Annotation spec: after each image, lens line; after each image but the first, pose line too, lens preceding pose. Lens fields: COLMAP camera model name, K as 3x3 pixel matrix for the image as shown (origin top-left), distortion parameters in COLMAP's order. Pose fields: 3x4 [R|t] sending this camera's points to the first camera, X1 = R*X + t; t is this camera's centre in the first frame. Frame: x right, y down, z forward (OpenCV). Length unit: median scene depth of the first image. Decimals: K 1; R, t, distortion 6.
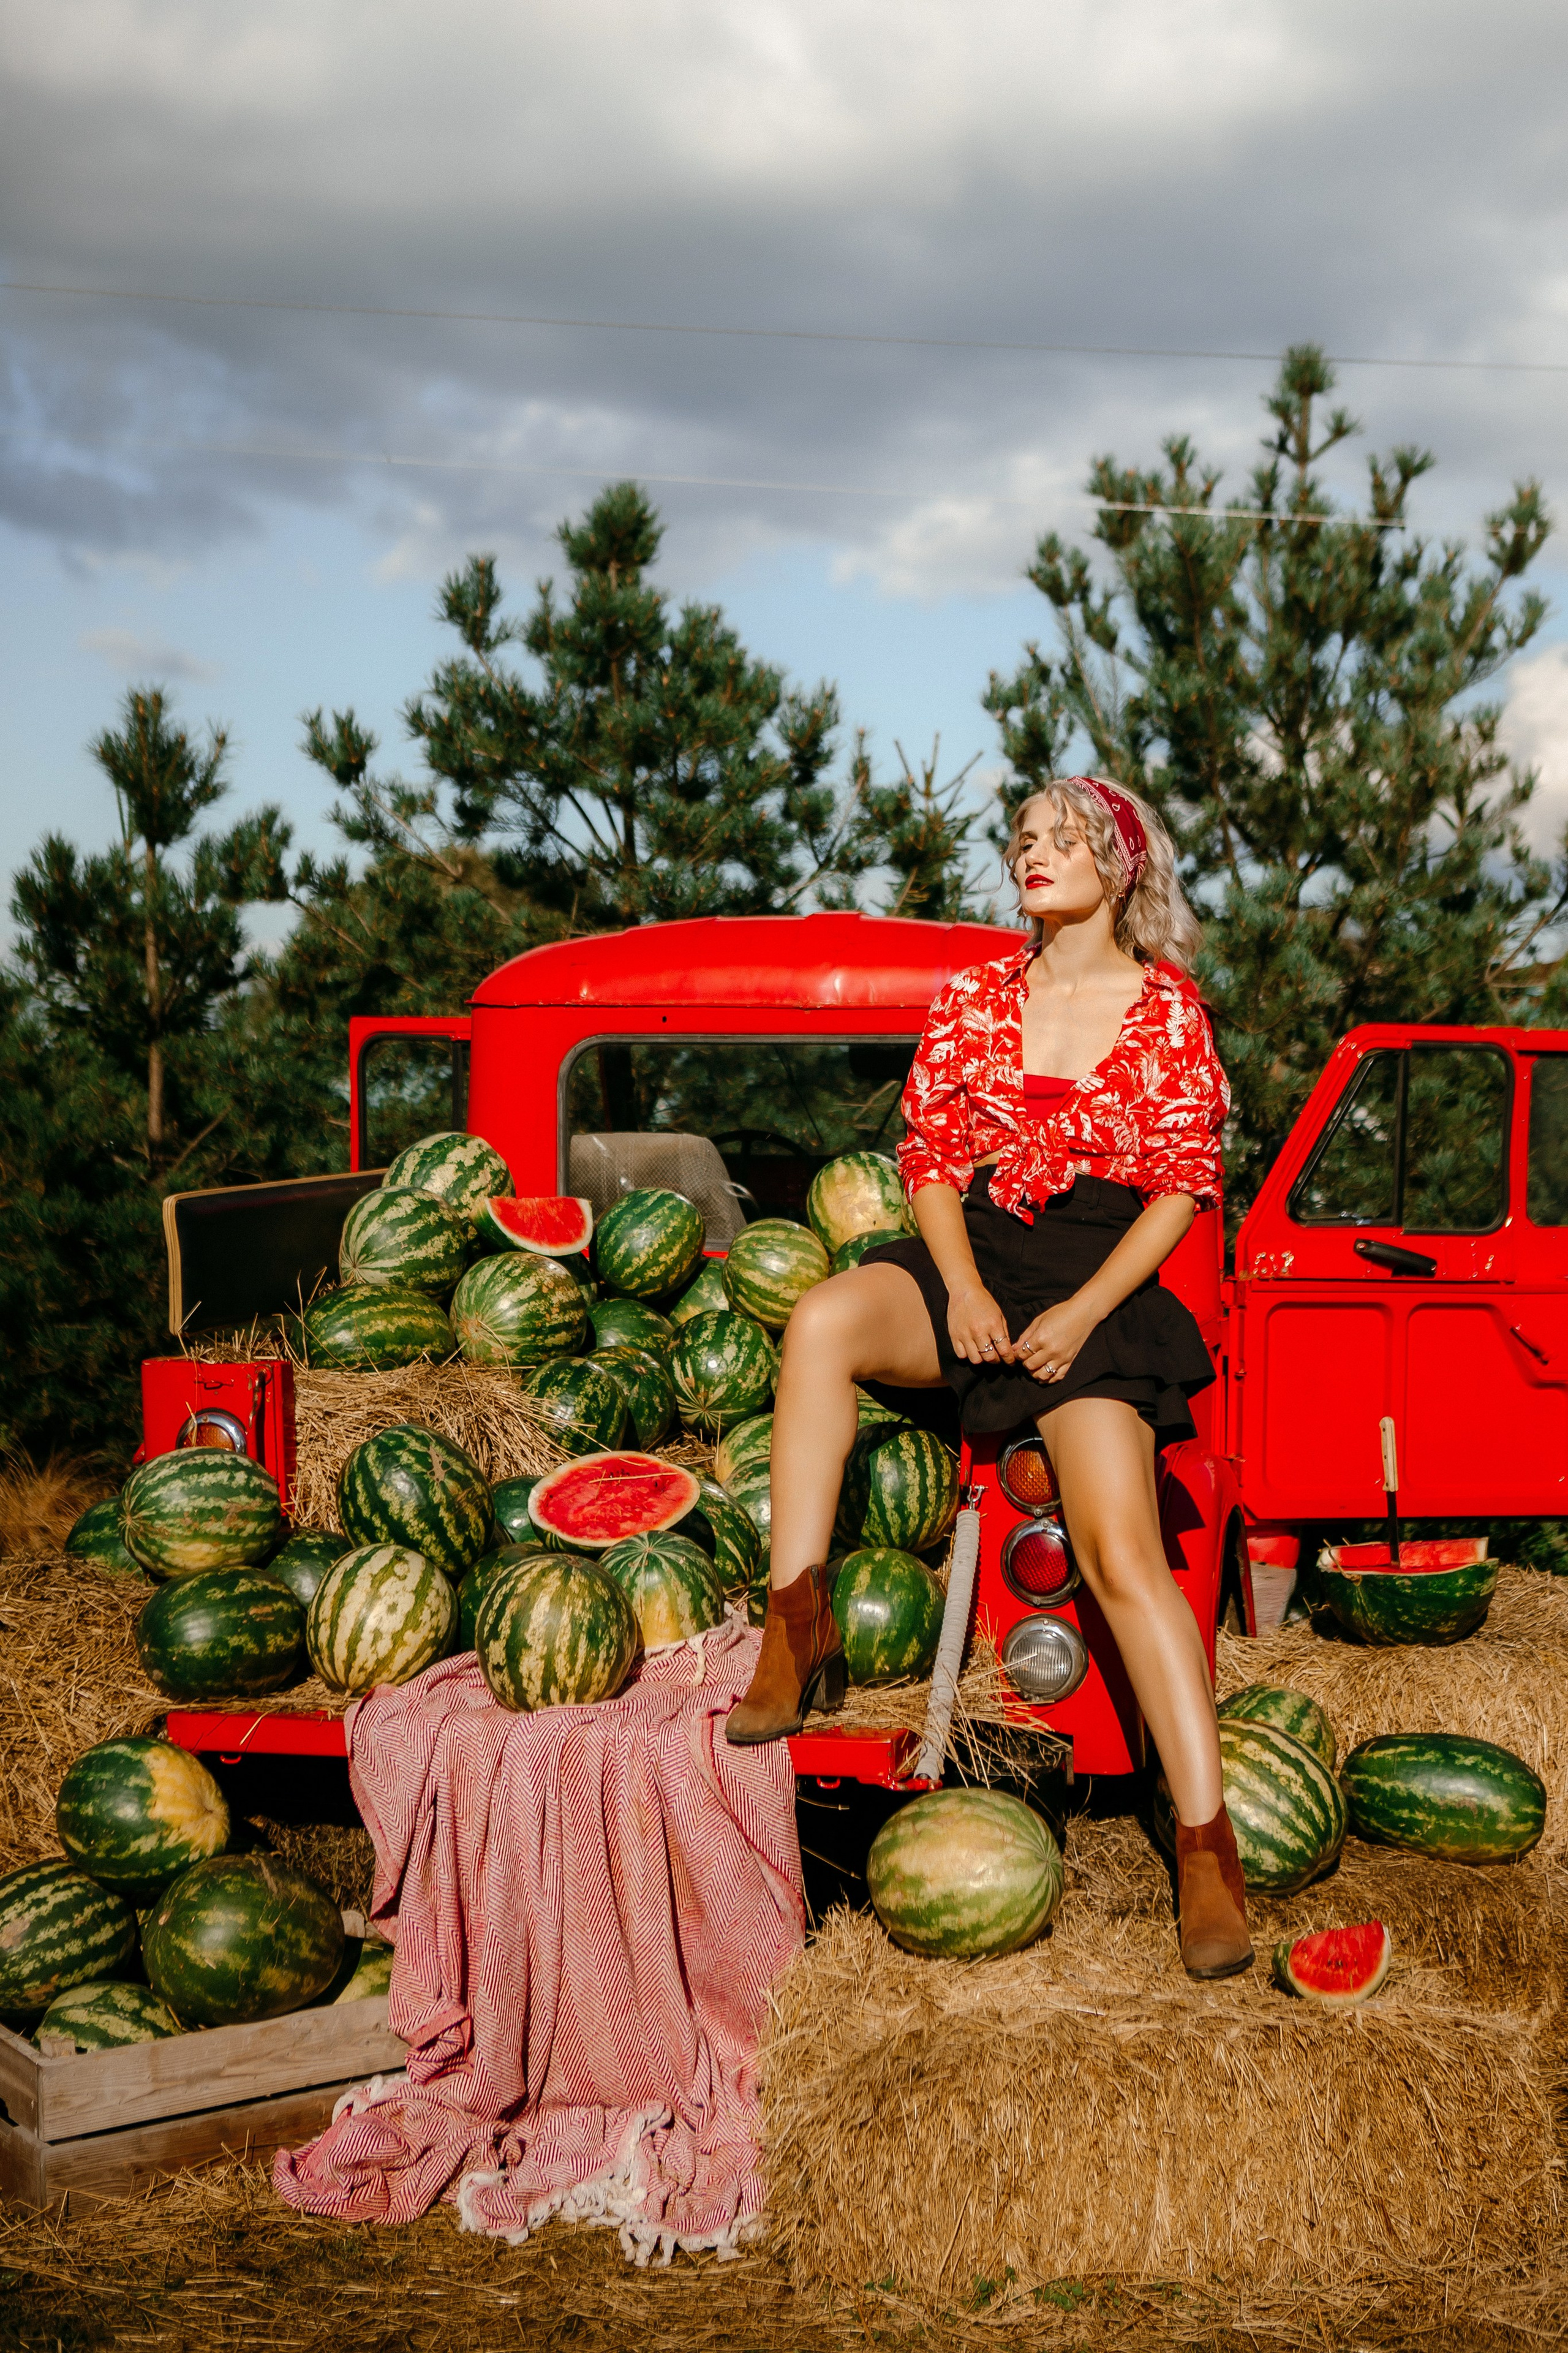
lens RADIAL K [[3135.7, 0, 795.6], [0, 3135.7, 1178.1], [0, 0, 1]] dist [-0.021934, 0.084789]
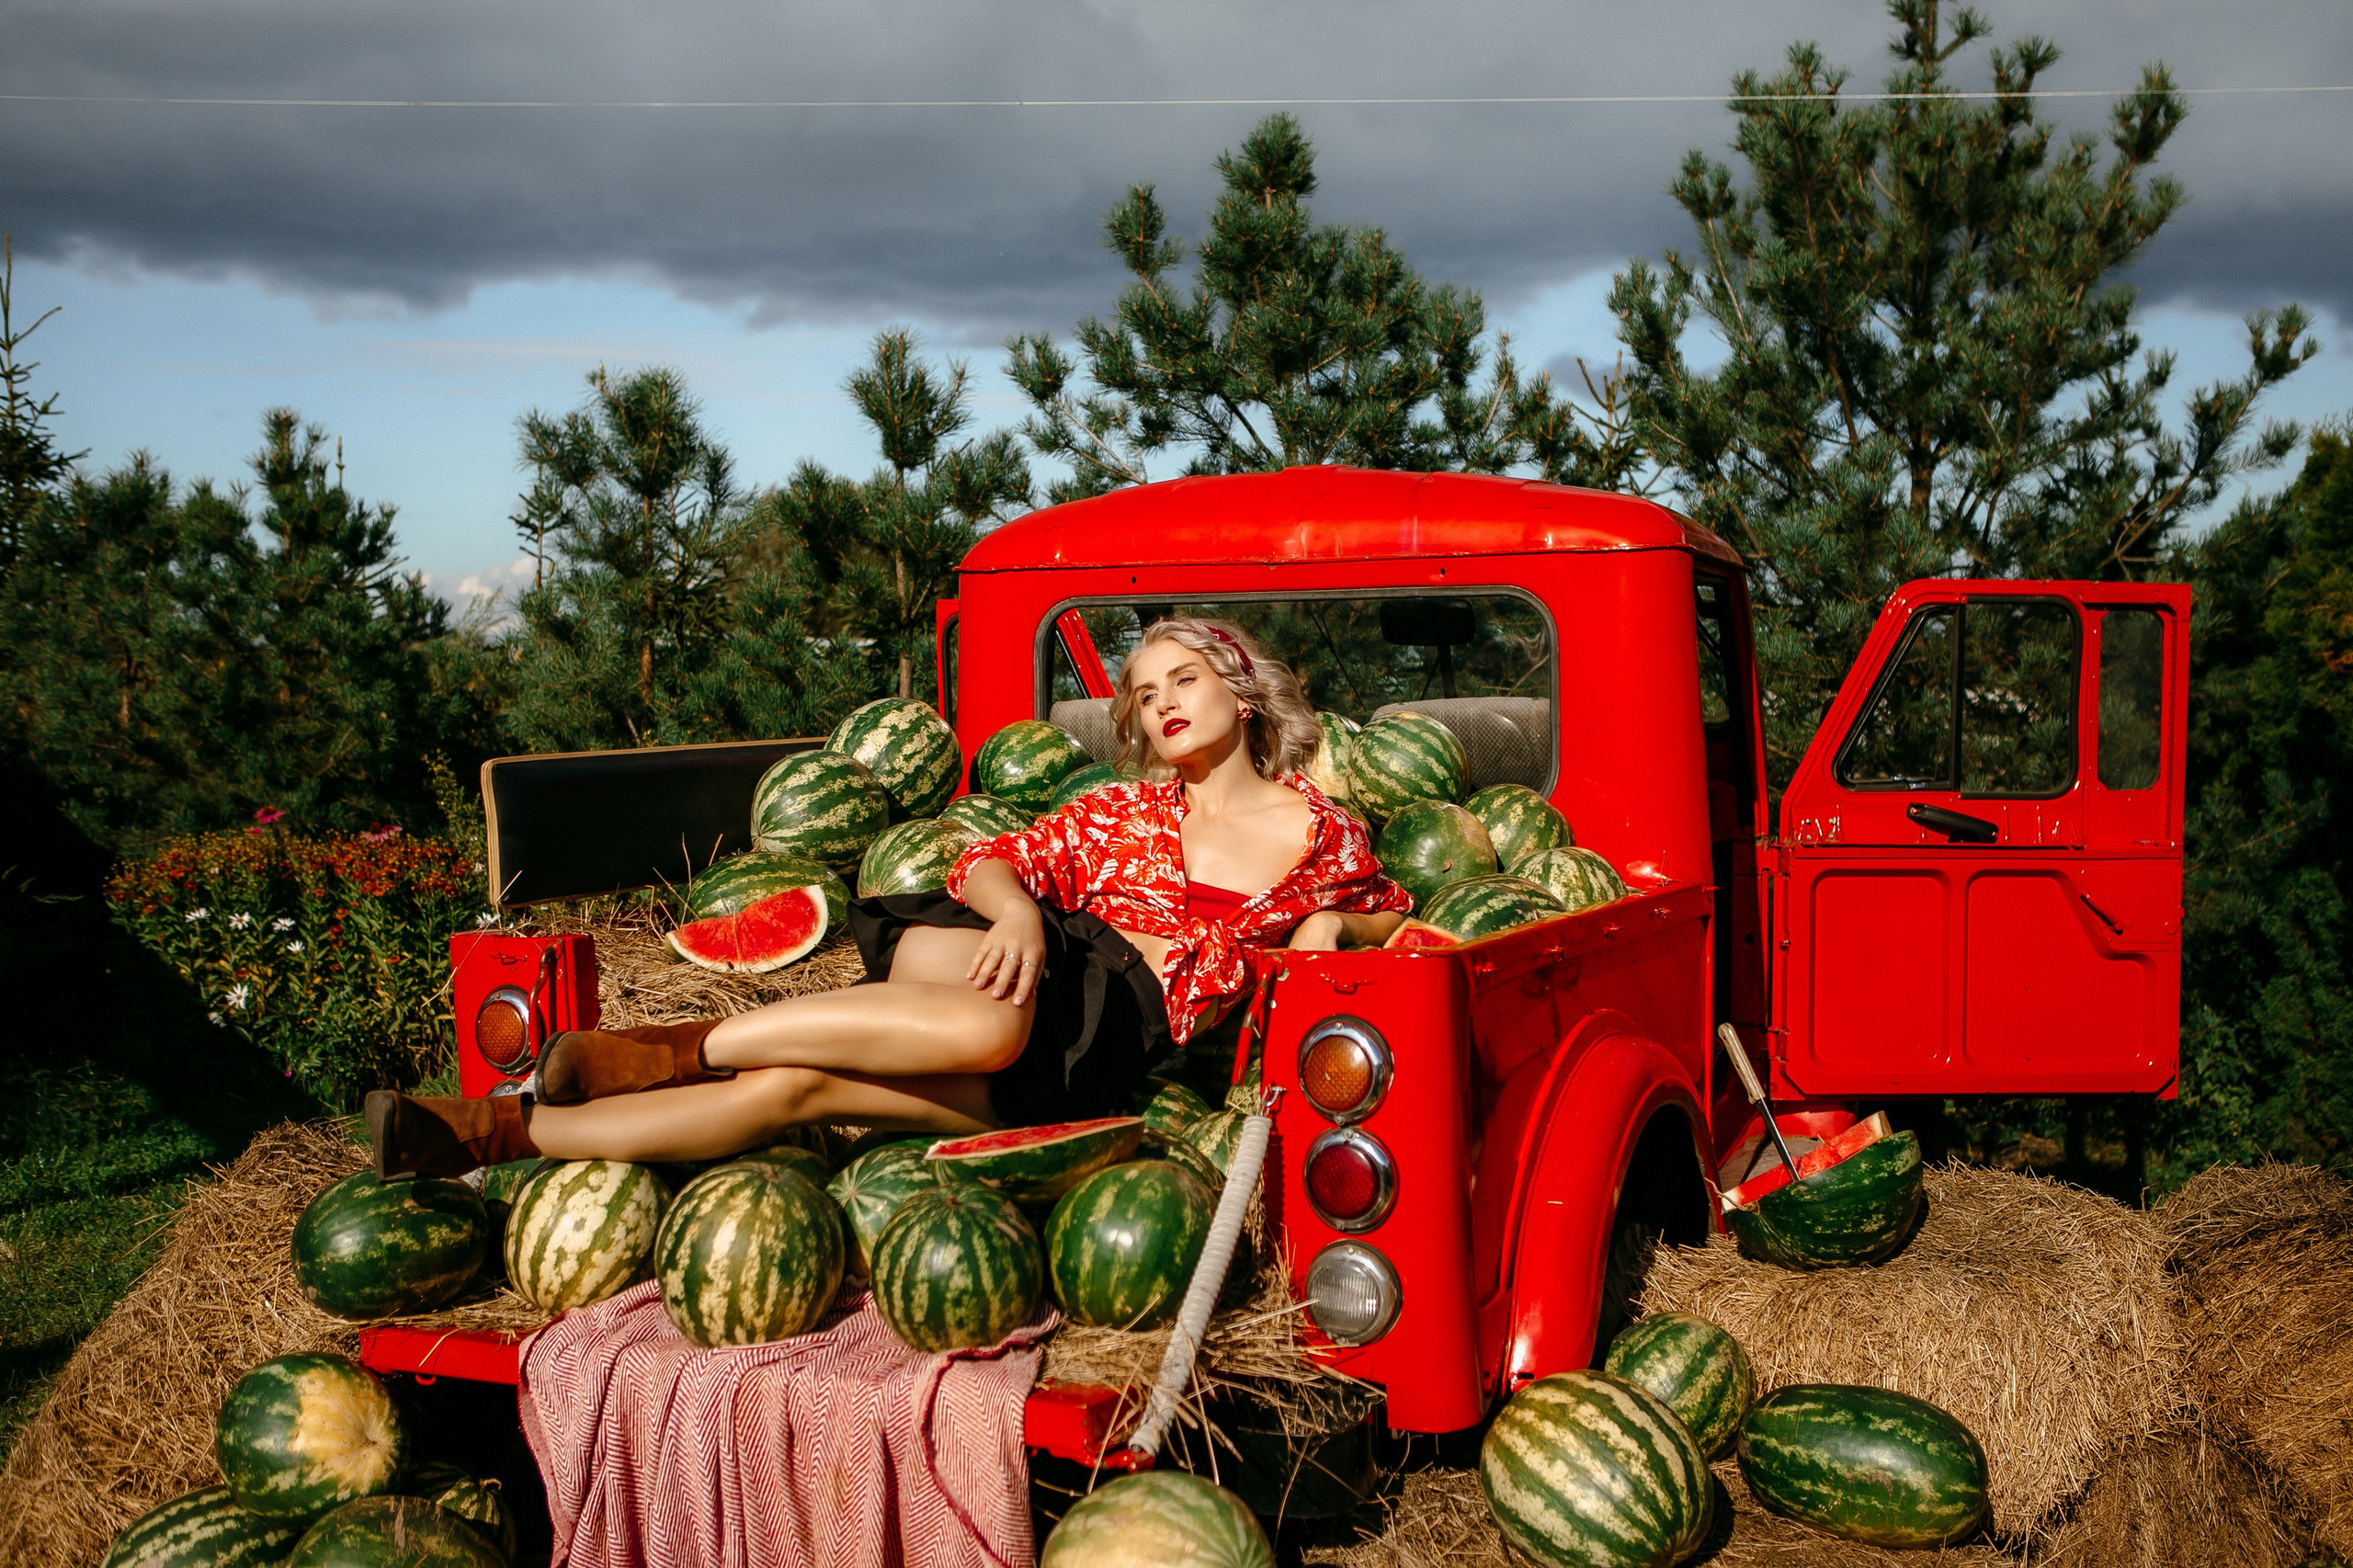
lens RADIAL K [[2429.8, 0, 1207.7], [0, 2429.8, 779.0], [0, 0, 1]] dist [-0.094156, 0.138549]
pose [[0.980755, -0.008691, -0.195047, 0.171361], [0.009116, 0.999958, 0.001285, 0.014014], [0.195028, -0.003039, 0.980793, 0.358861]]
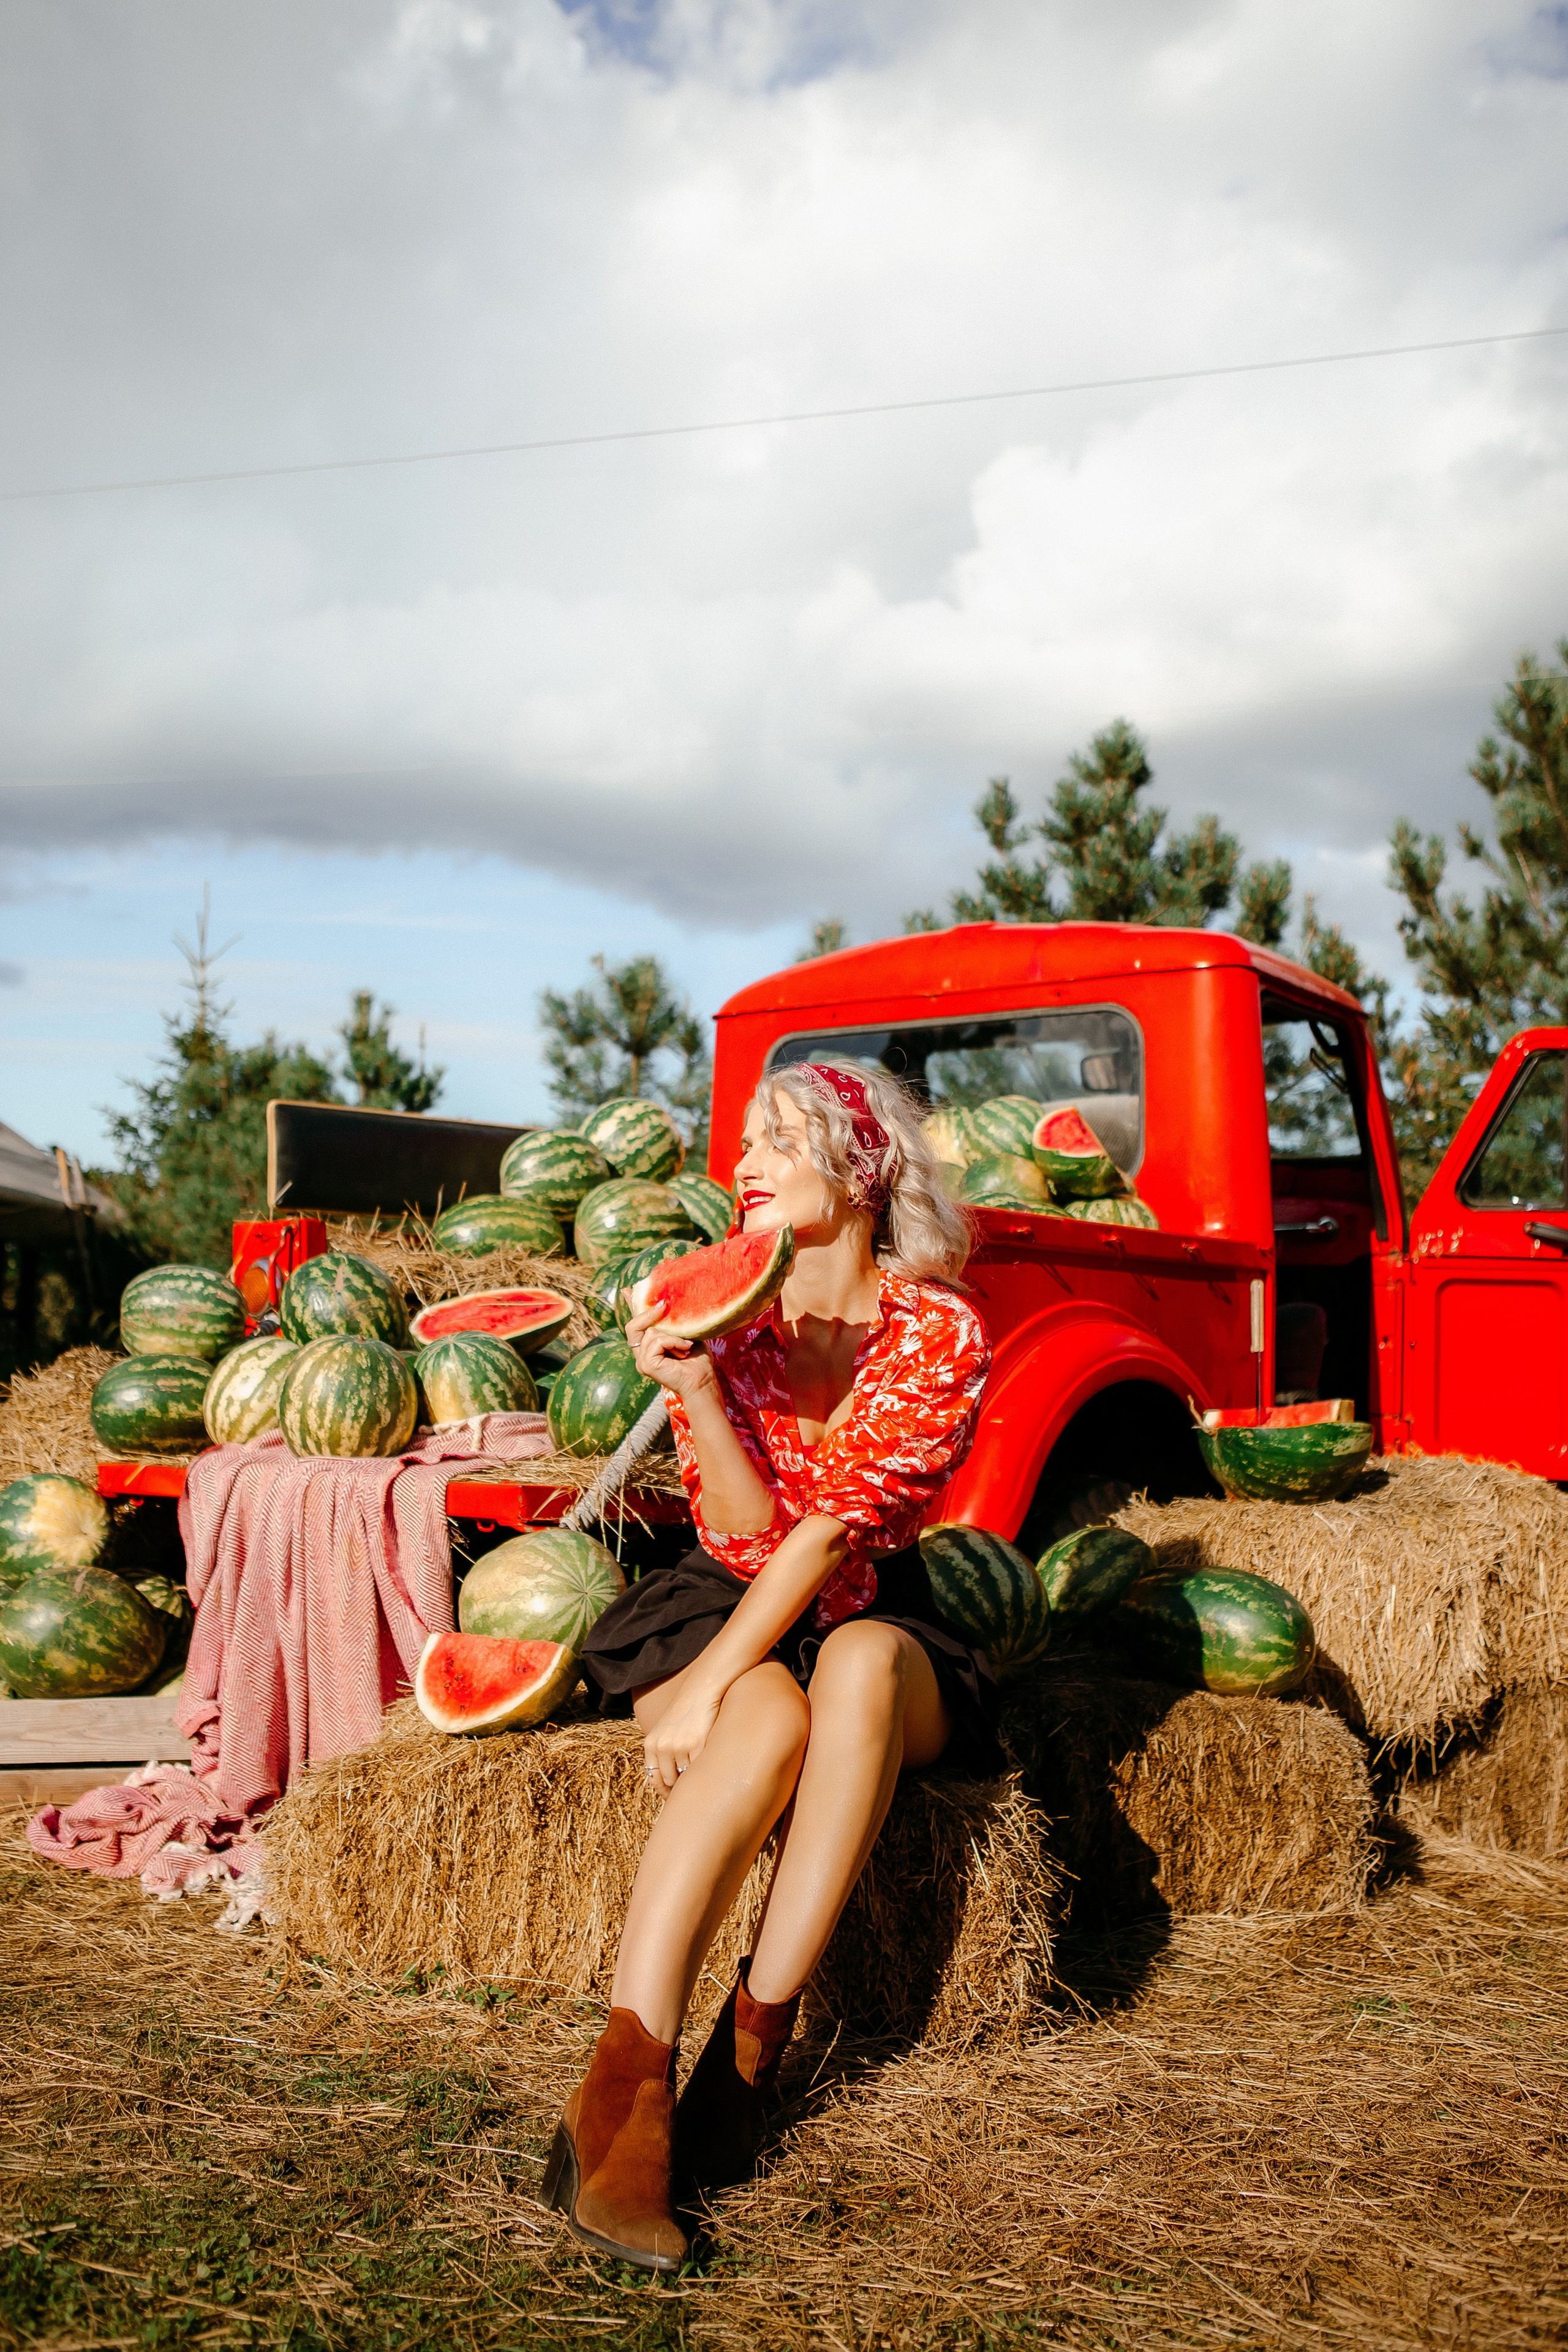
lens RADIAL K [[2143.4, 0, 783.3], [0, 2143.4, 1188.8], [0, 0, 1]] dist [-0.101628, 0.128519]
pose [[0.906340, -0.020469, -0.422052, 0.391622], [-0.025919, 0.994252, -0.103880, 0.139647], [0.421753, 0.105090, 0.900600, 0.337364]]
